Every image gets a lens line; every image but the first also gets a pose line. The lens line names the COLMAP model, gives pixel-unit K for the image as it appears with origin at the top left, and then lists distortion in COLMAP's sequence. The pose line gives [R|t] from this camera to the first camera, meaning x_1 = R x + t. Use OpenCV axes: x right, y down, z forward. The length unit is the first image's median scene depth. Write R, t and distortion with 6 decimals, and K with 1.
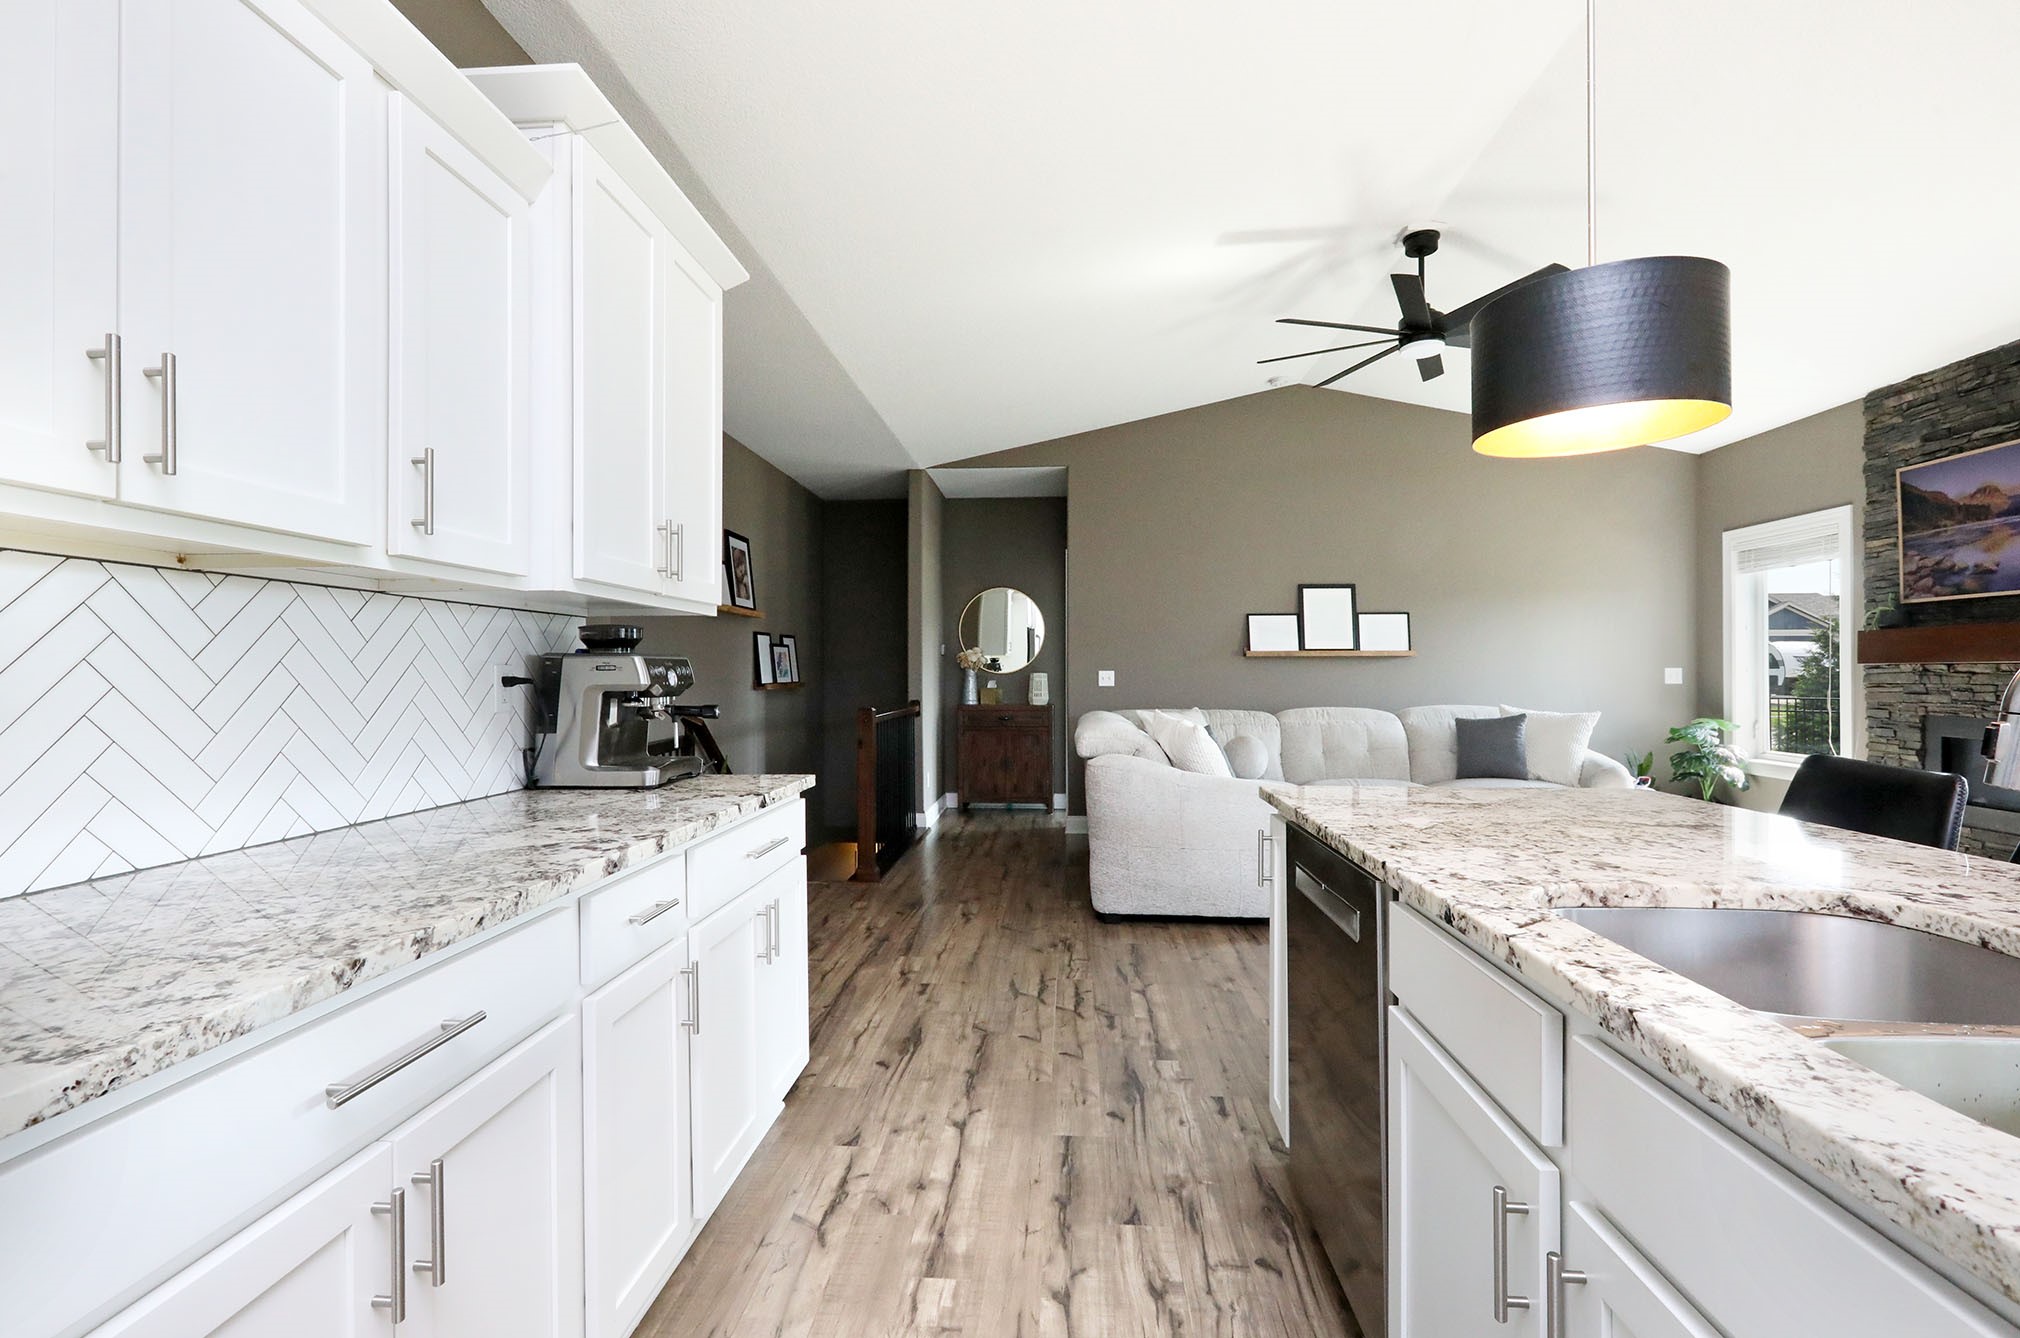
lens RADIAL K [[892.2, 0, 1010.0], [0, 892.2, 669.0], [0, 0, 1]] dist [-0.000928, -0.000434]
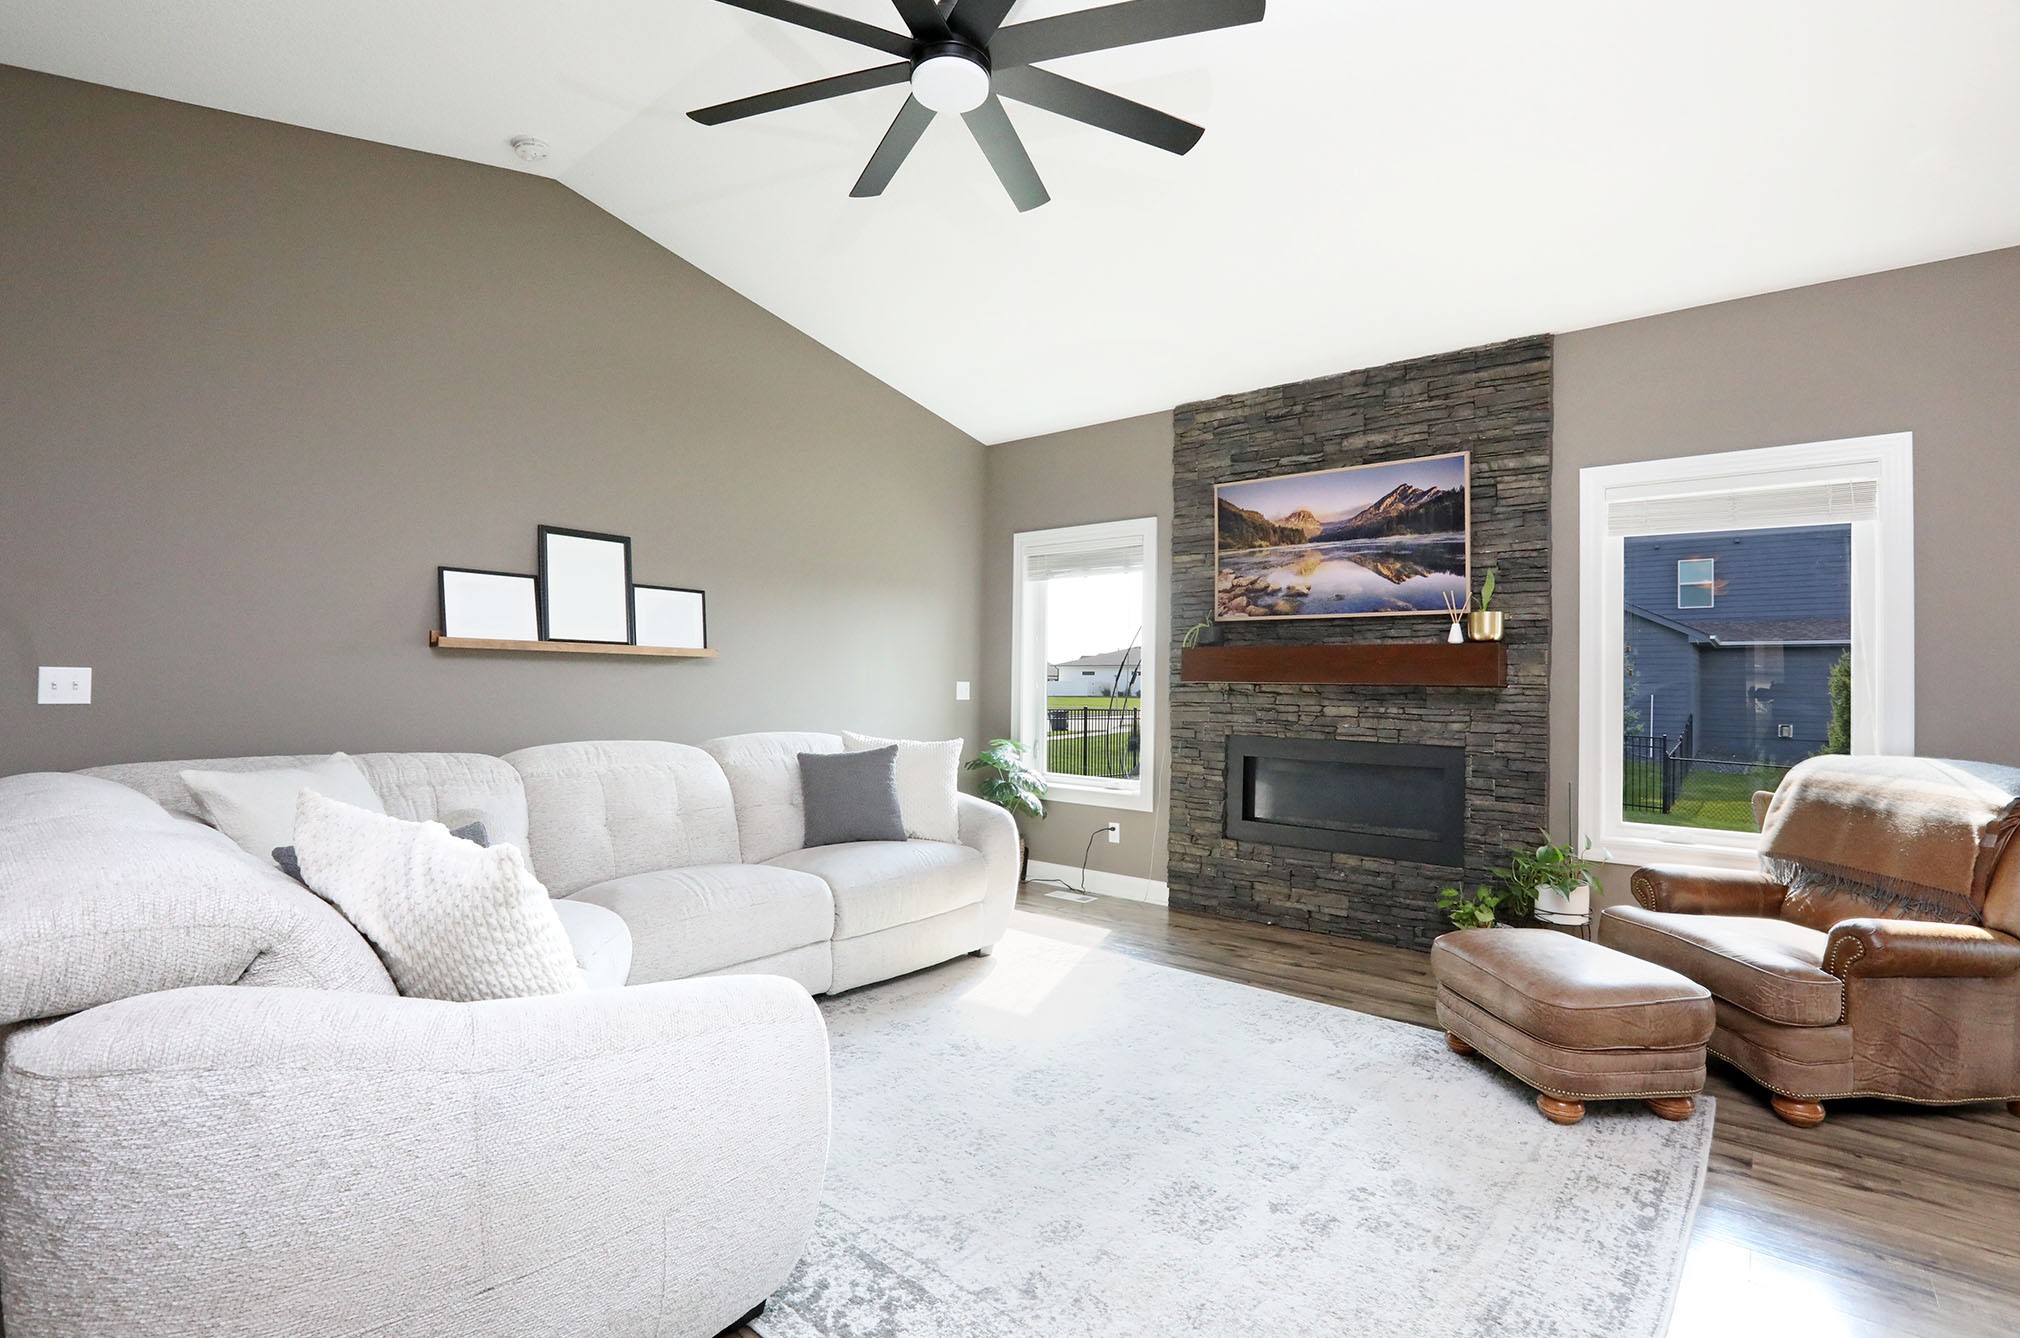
lens RADIAL K [[925.4, 0, 1010.0], [0, 925.4, 669.0], [0, 0, 1]] dist [-0.074771, 0.033513]
pose [[0.589423, 0.025100, 0.807434, 0.047462], [-0.021323, 0.999652, -0.015510, -0.000419], [-0.807543, -0.008075, 0.589753, 0.563276]]
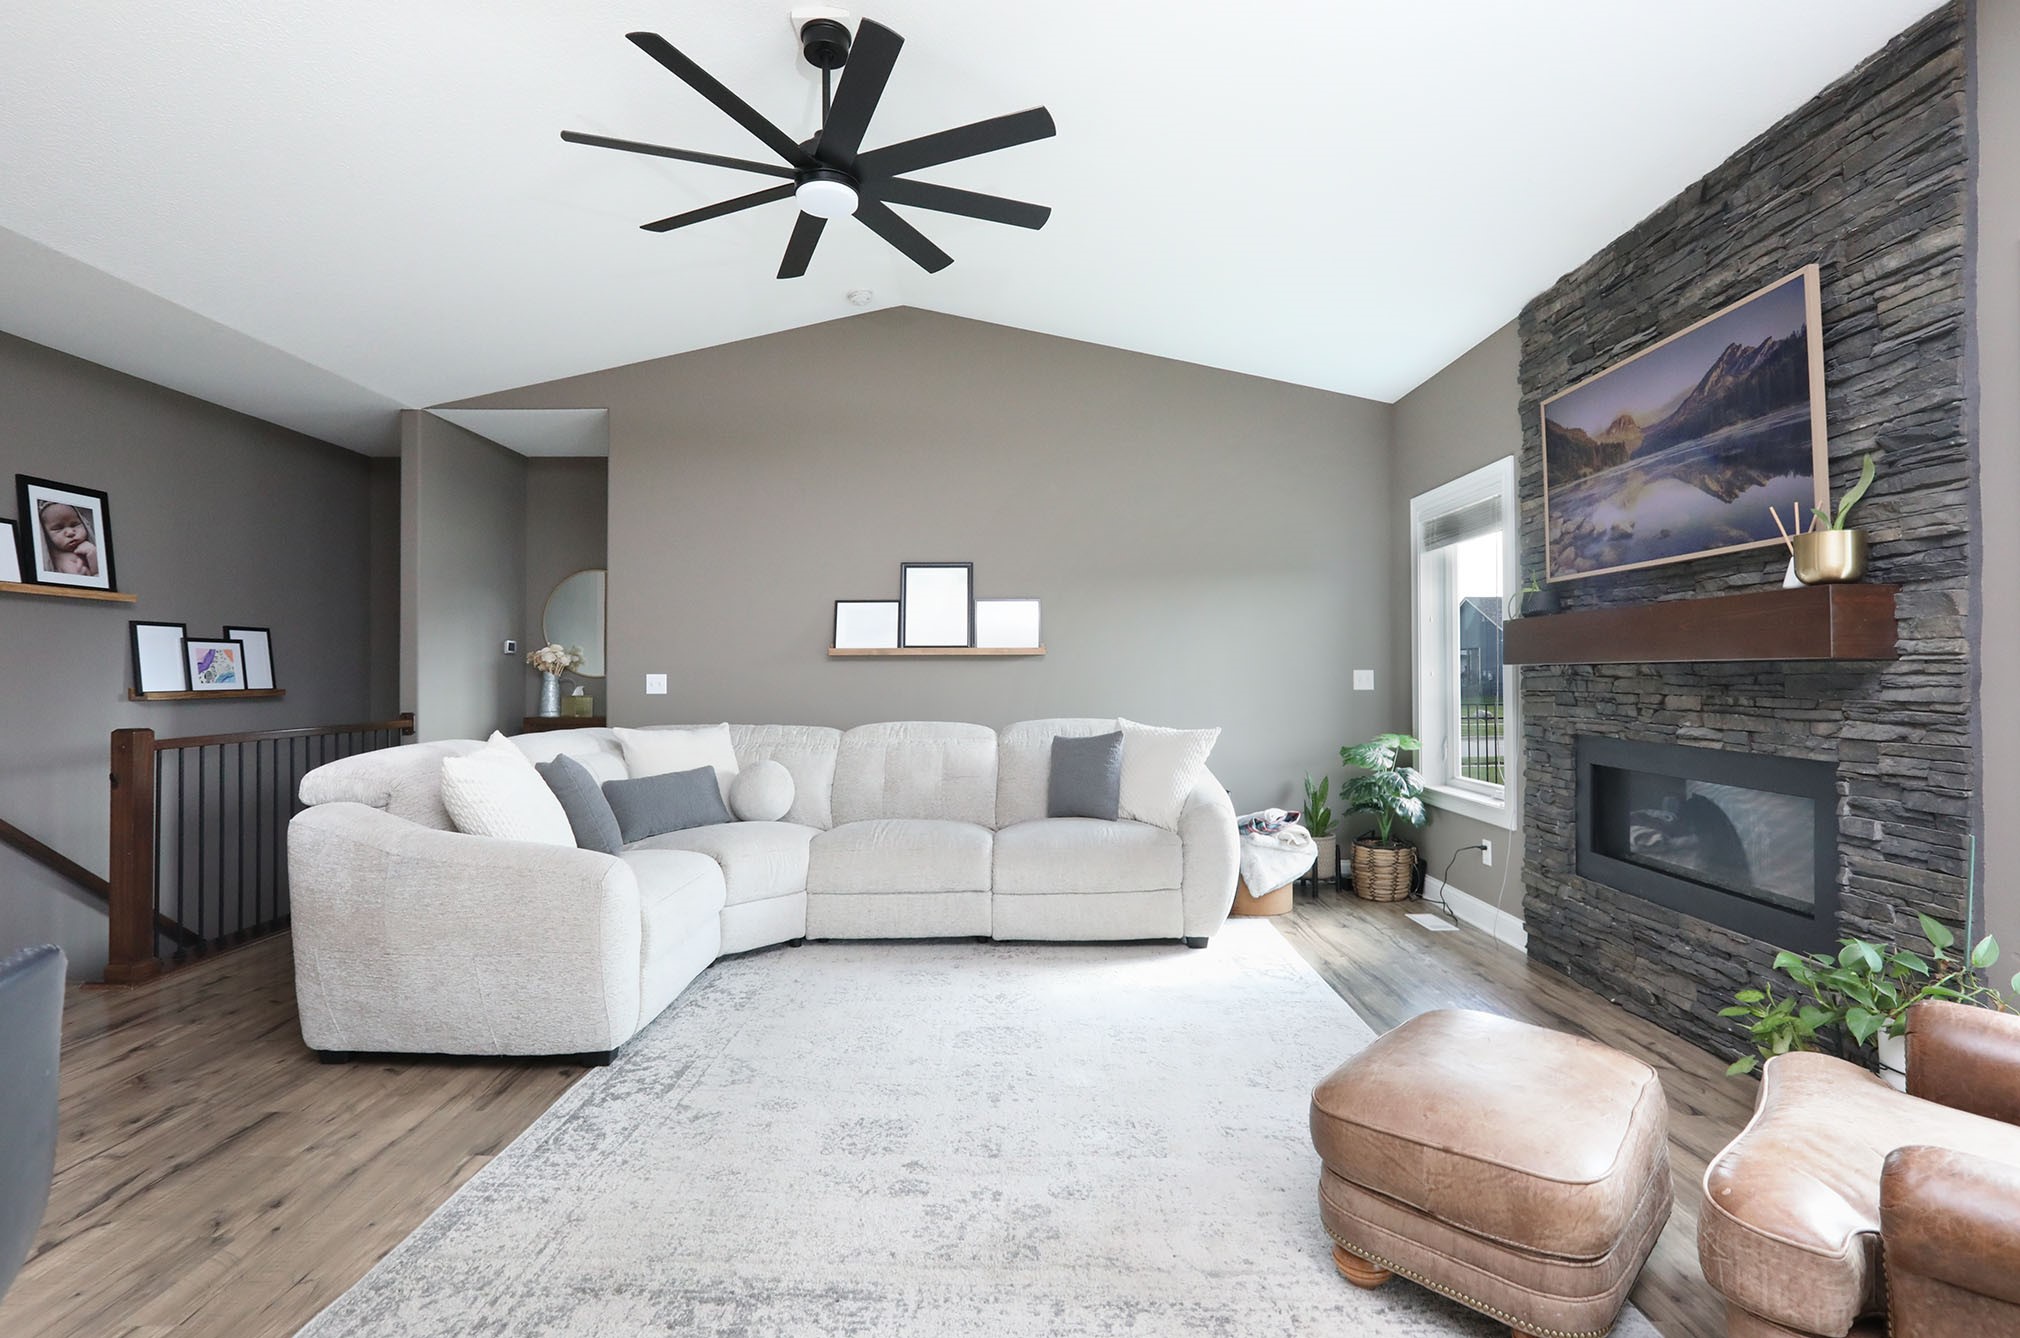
lens RADIAL K [[933.8, 0, 989.2], [0, 933.8, 664.9], [0, 0, 1]] dist [-0.011139, 0.004742]
pose [[0.997894, 0.000143, 0.064860, 0.471134], [0.000281, 0.999979, -0.006534, -0.000787], [-0.064860, 0.006538, 0.997873, 0.251317]]
